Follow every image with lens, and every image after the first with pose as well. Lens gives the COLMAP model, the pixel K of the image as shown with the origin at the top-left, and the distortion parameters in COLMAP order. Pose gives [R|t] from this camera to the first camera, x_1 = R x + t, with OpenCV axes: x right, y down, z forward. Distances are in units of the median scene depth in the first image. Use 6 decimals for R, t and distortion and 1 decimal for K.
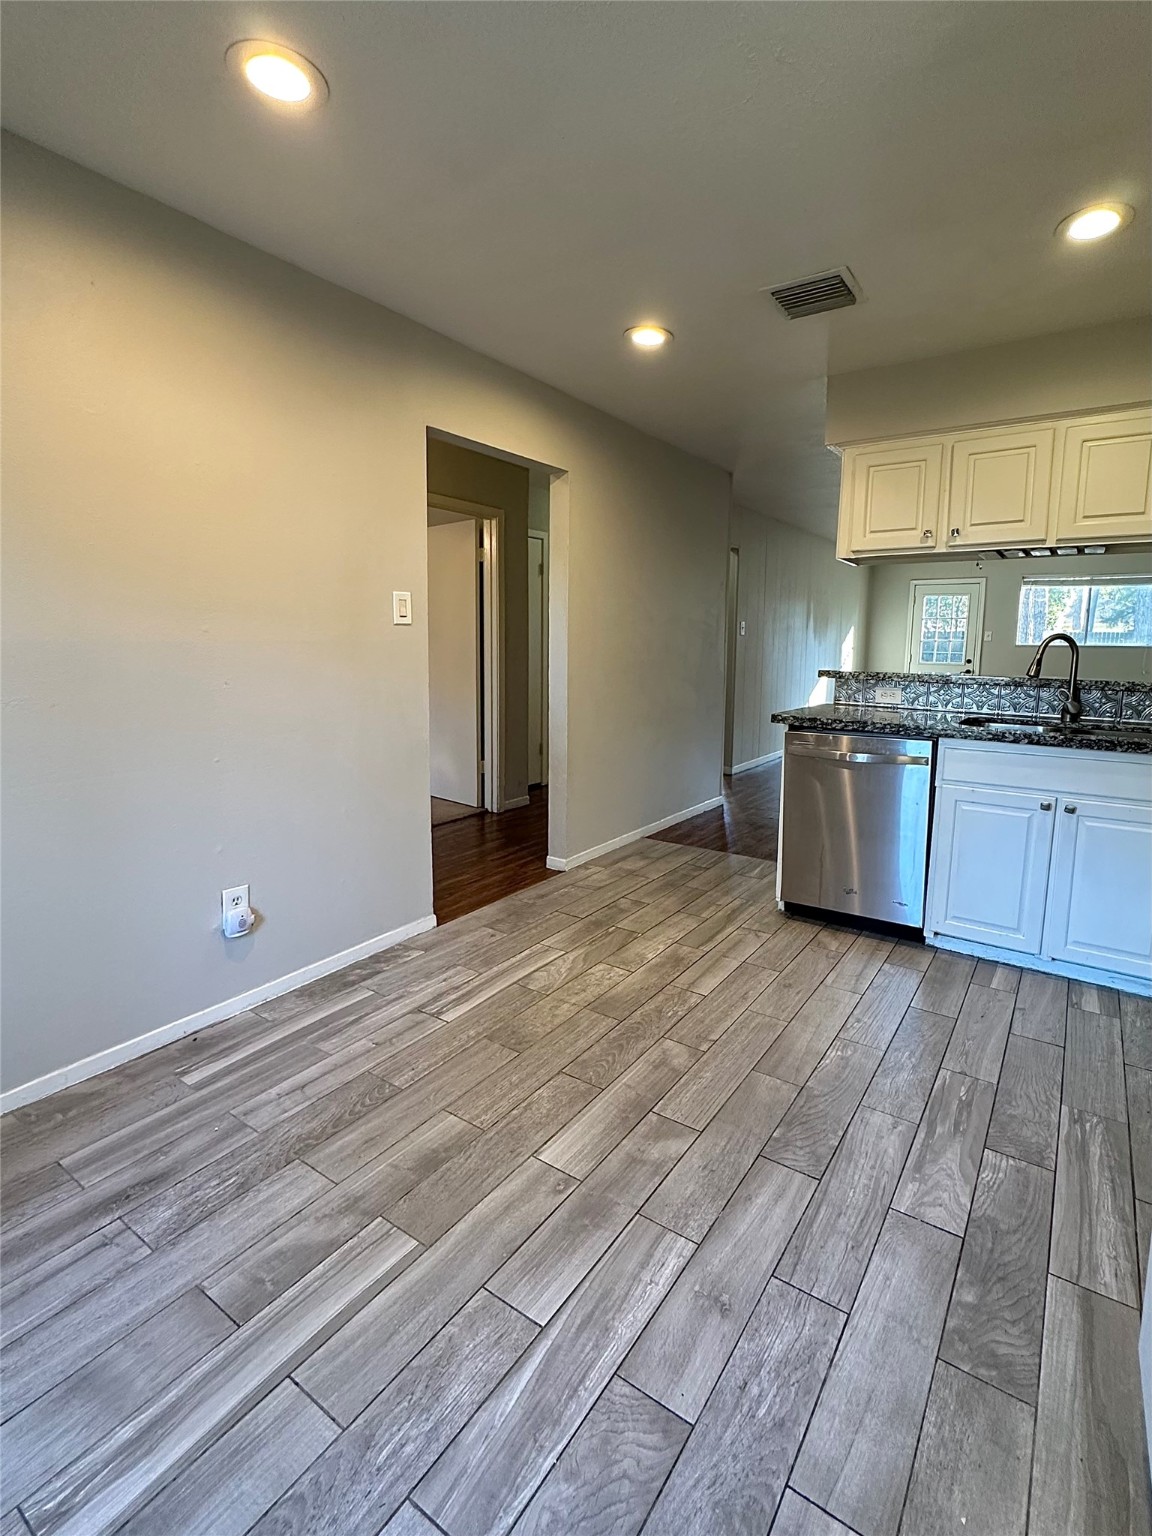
lens RADIAL K [[669.2, 0, 717.7], [0, 669.2, 767.5], [0, 0, 1]] dist [-0.003483, -0.000058]
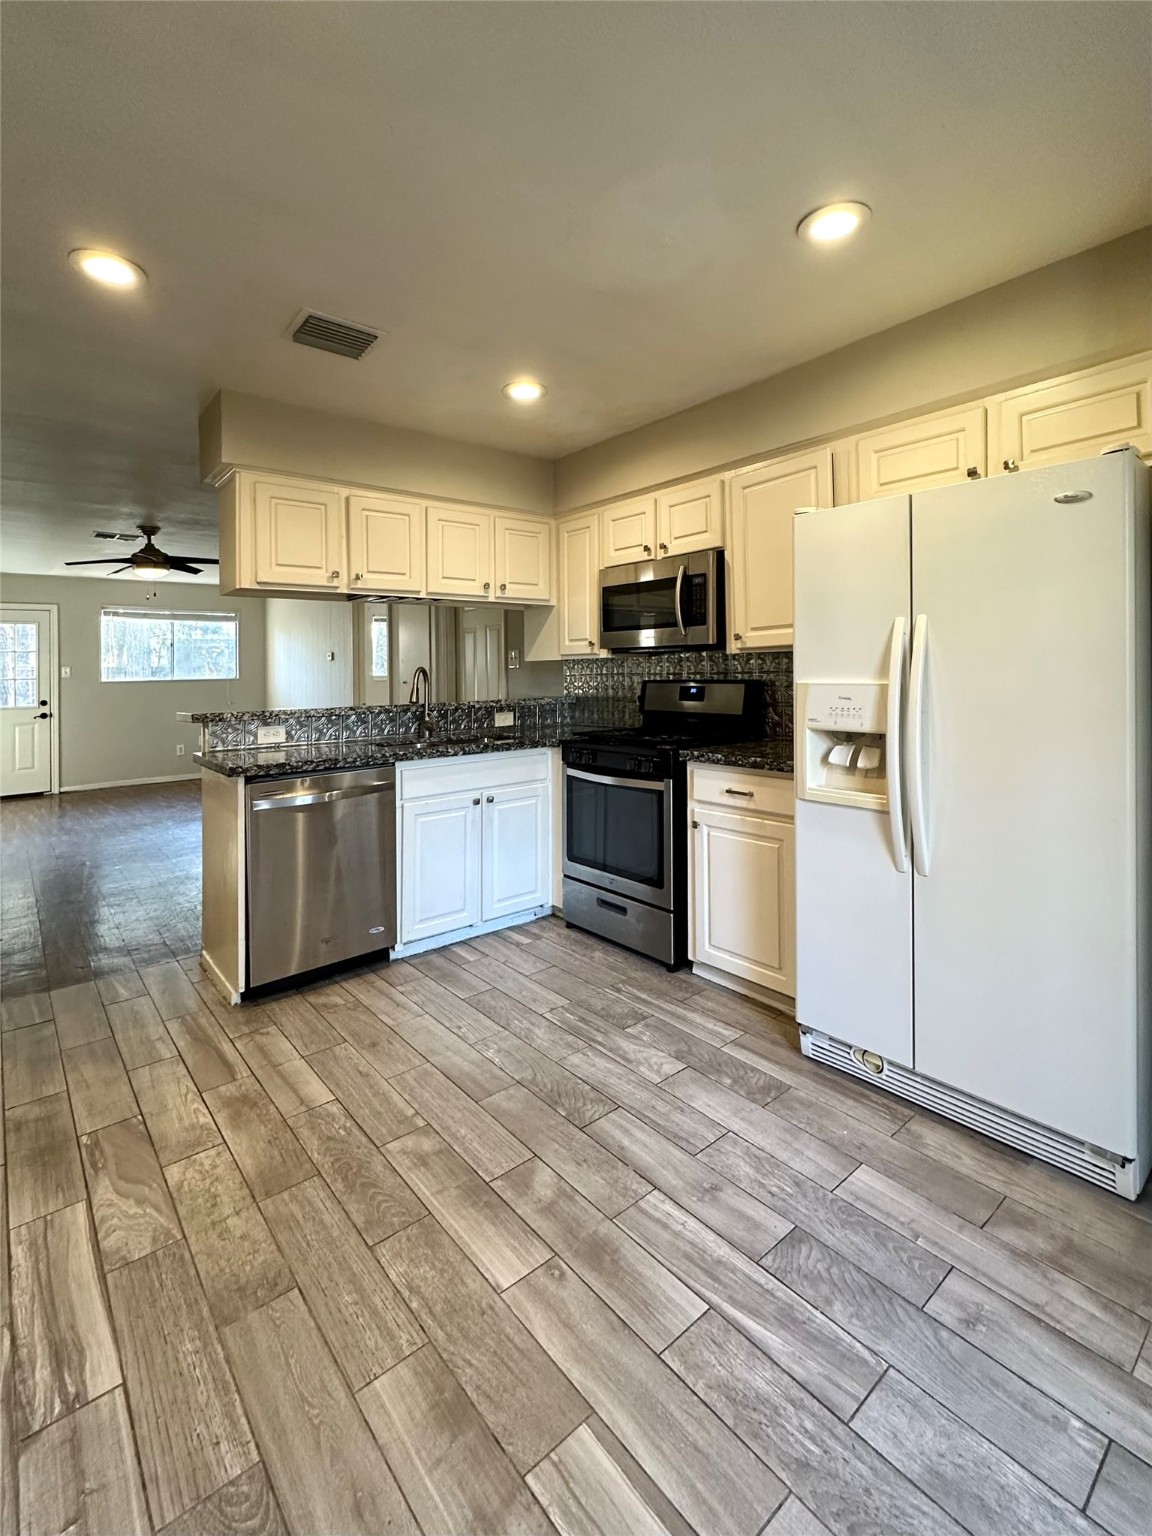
lens RADIAL K [[686.9, 0, 576.6], [0, 686.9, 749.4], [0, 0, 1]] dist [-0.005263, 0.000557]
pose [[0.358478, -0.124052, 0.925259, -0.907967], [0.195686, 0.979098, 0.055455, -0.105681], [-0.912798, 0.161180, 0.375260, 0.463356]]
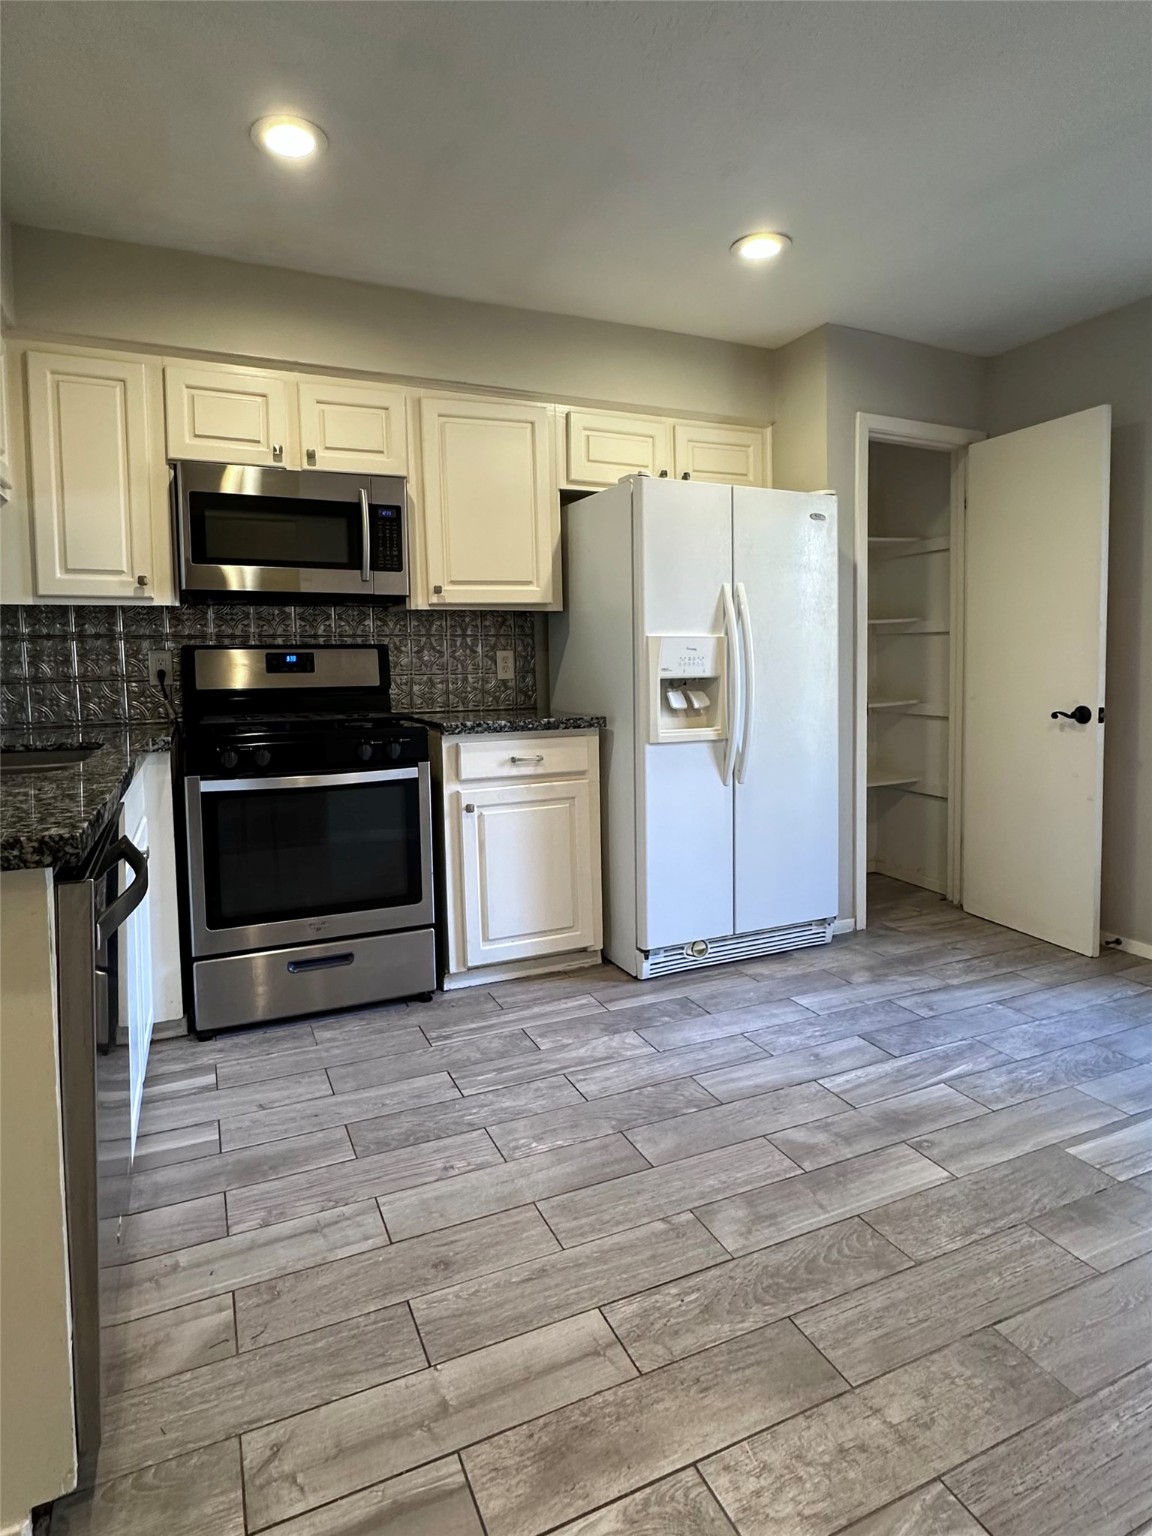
lens RADIAL K [[765.5, 0, 581.6], [0, 765.5, 773.9], [0, 0, 1]] dist [-0.000476, -0.000397]
pose [[-0.778121, -0.097799, 0.620454, -0.449055], [0.118944, 0.946988, 0.298439, -0.286208], [-0.616749, 0.306021, -0.725239, 1.812508]]
